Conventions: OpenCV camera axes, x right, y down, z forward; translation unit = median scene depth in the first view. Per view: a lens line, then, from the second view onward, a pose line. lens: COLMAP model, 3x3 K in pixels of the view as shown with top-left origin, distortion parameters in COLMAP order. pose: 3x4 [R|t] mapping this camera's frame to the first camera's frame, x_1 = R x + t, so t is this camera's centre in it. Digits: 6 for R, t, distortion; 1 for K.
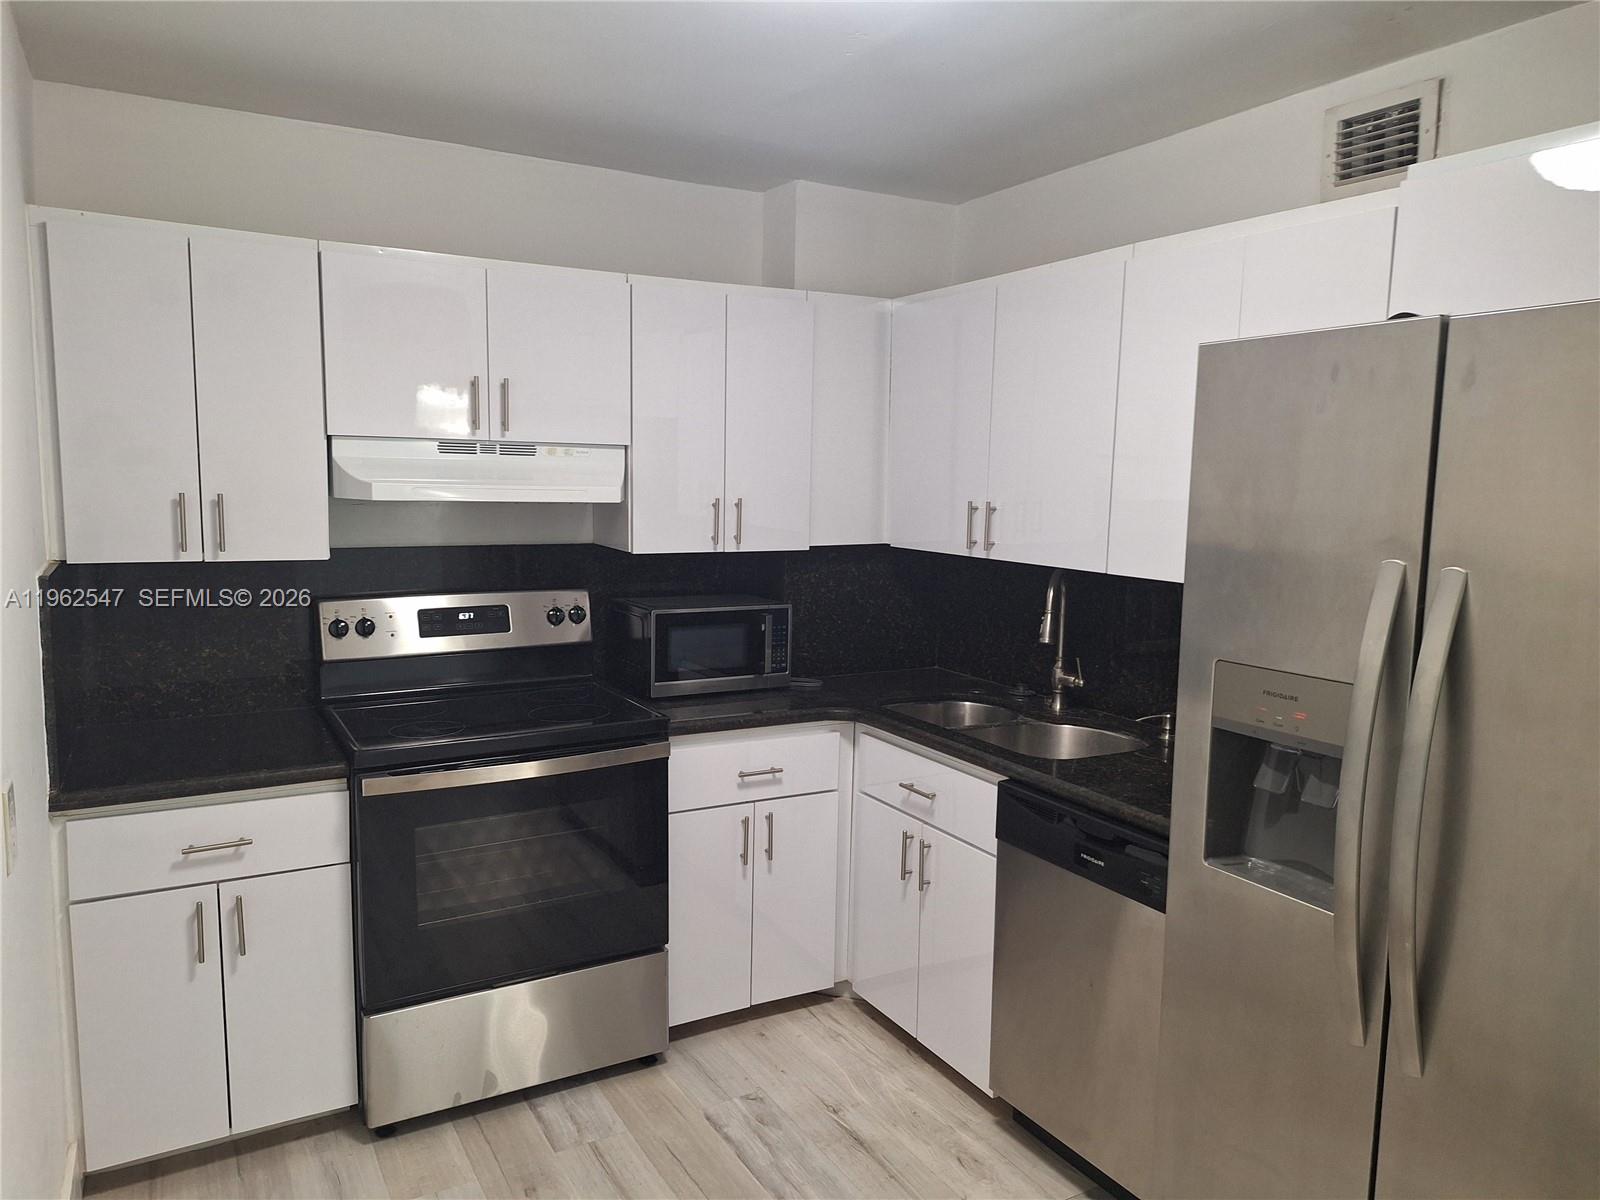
lens RADIAL K [[1109.8, 0, 800.0], [0, 1109.8, 600.0], [0, 0, 1]] dist [0.098110, -0.111046]
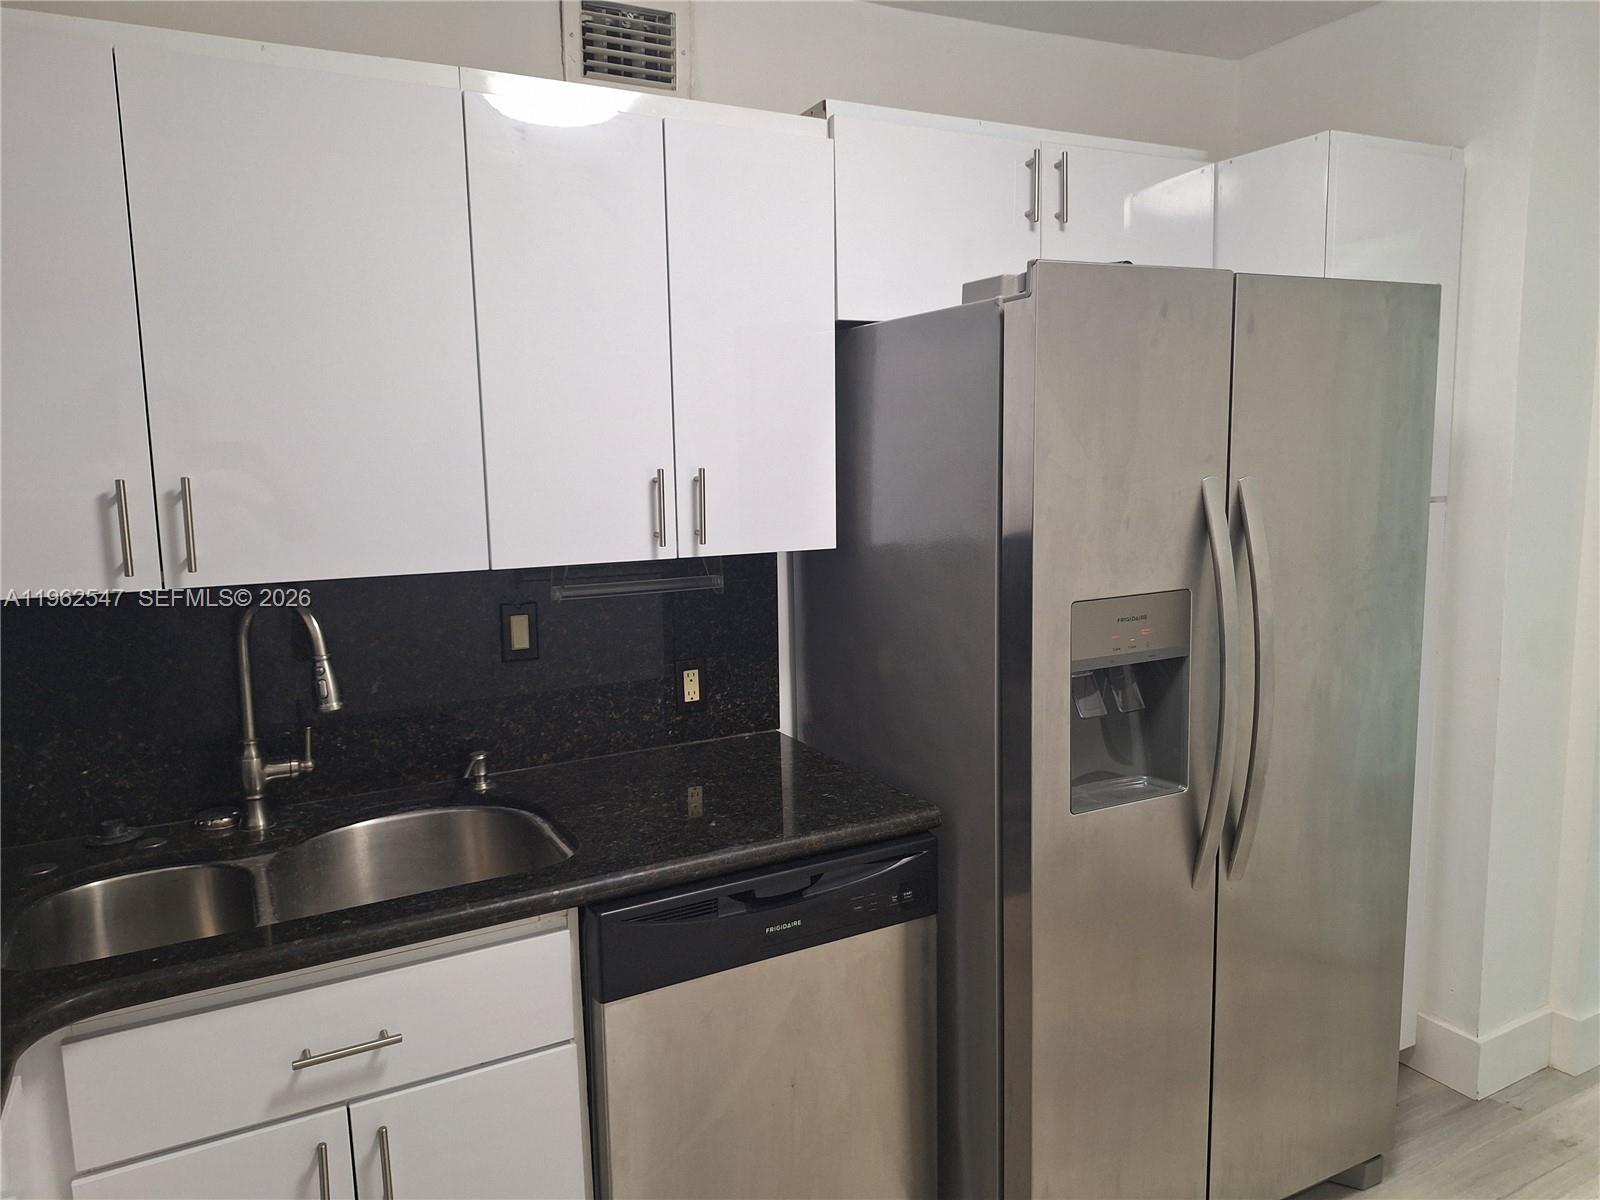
lens RADIAL K [[1109.8, 0, 800.0], [0, 1109.8, 600.0], [0, 0, 1]] dist [0.098110, -0.111046]
pose [[0.033252, -0.157388, 0.986977, -0.410384], [0.134250, 0.979277, 0.151637, -0.088942], [-0.990389, 0.127459, 0.053692, 0.842710]]
